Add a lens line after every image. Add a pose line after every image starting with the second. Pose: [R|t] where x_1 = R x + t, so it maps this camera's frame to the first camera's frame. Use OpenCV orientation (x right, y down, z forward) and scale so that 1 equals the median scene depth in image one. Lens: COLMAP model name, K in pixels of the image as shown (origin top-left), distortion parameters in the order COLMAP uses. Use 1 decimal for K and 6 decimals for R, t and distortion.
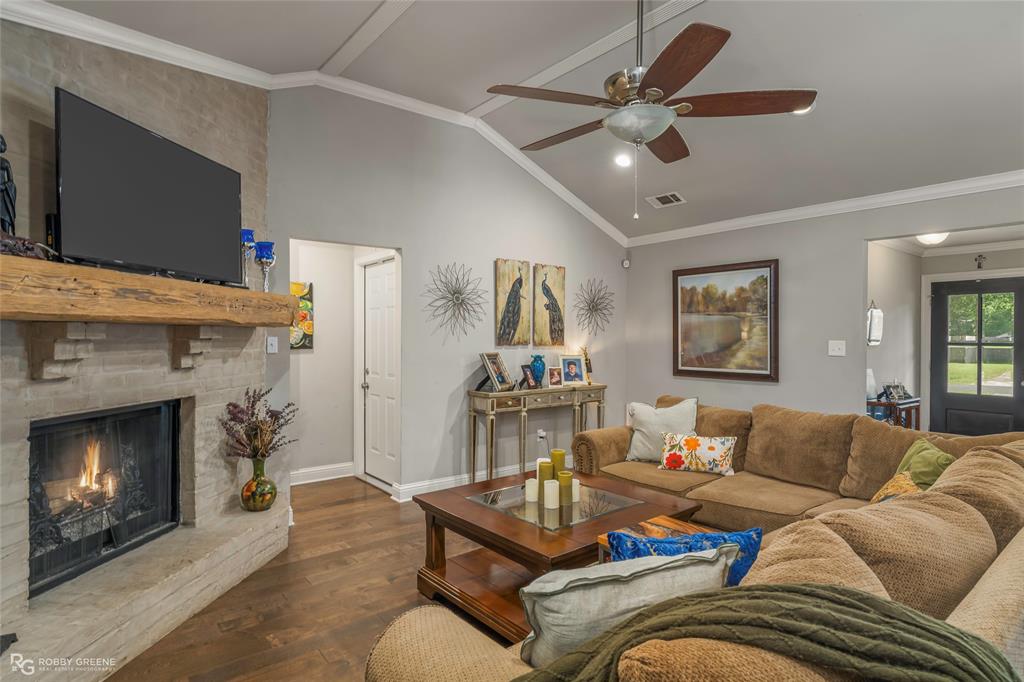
lens RADIAL K [[552.3, 0, 510.9], [0, 552.3, 341.3], [0, 0, 1]] dist [0.001305, 0.000055]
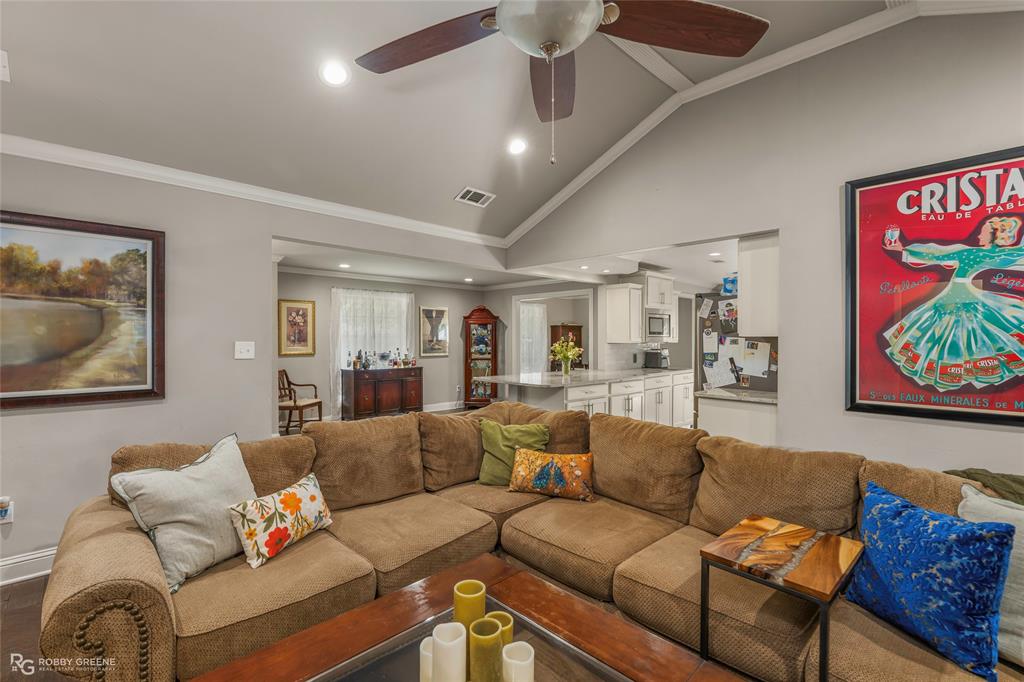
lens RADIAL K [[467.9, 0, 513.3], [0, 467.9, 341.9], [0, 0, 1]] dist [-0.001788, 0.000985]
pose [[-0.081154, -0.011654, 0.996633, -0.171594], [0.004579, 0.999917, 0.012065, -0.006566], [-0.996691, 0.005543, -0.081094, 0.560485]]
